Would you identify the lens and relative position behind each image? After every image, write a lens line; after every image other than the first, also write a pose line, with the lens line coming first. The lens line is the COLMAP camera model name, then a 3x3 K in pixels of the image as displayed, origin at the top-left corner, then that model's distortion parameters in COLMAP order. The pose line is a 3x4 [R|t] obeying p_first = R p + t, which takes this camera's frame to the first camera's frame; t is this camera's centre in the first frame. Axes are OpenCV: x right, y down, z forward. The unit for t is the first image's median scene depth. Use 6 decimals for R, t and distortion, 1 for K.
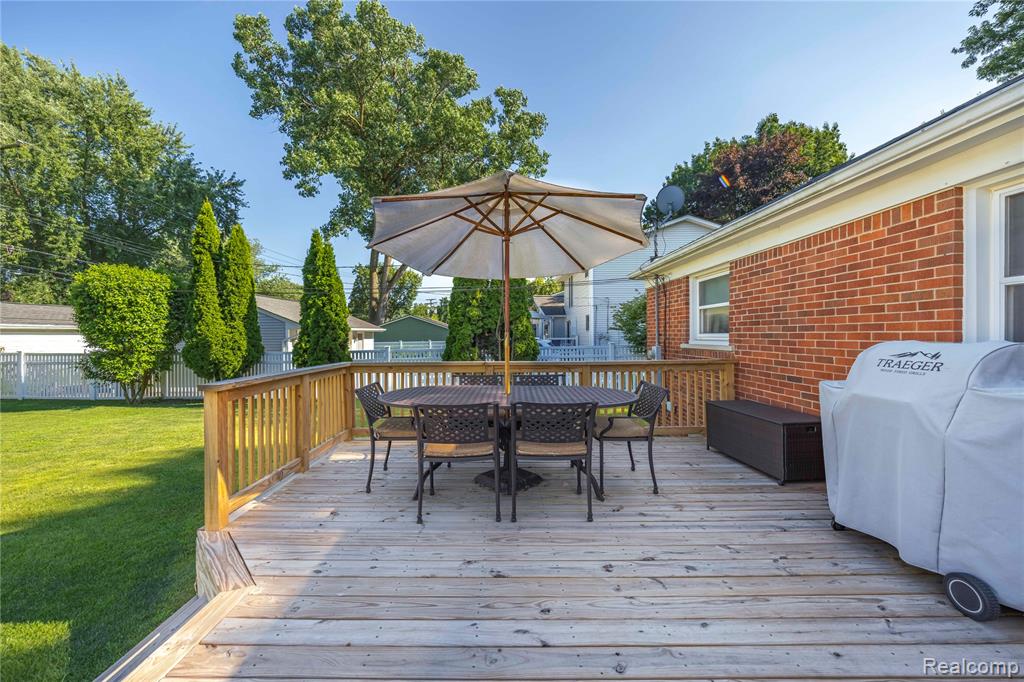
lens RADIAL K [[384.5, 0, 511.0], [0, 384.5, 332.8], [0, 0, 1]] dist [-0.000303, 0.000218]
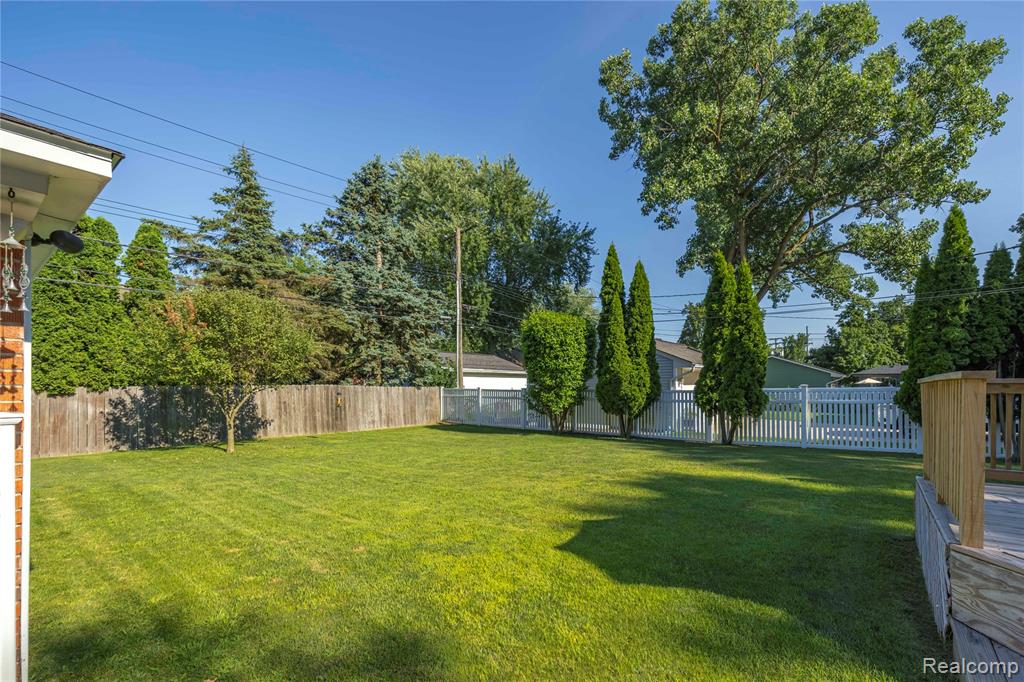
lens RADIAL K [[444.0, 0, 571.2], [0, 444.0, 400.4], [0, 0, 1]] dist [-0.009781, -0.000357]
pose [[0.831288, 0.022947, -0.555369, -0.119304], [-0.002241, 0.999278, 0.037936, 0.019634], [0.555838, -0.030291, 0.830739, -0.031284]]
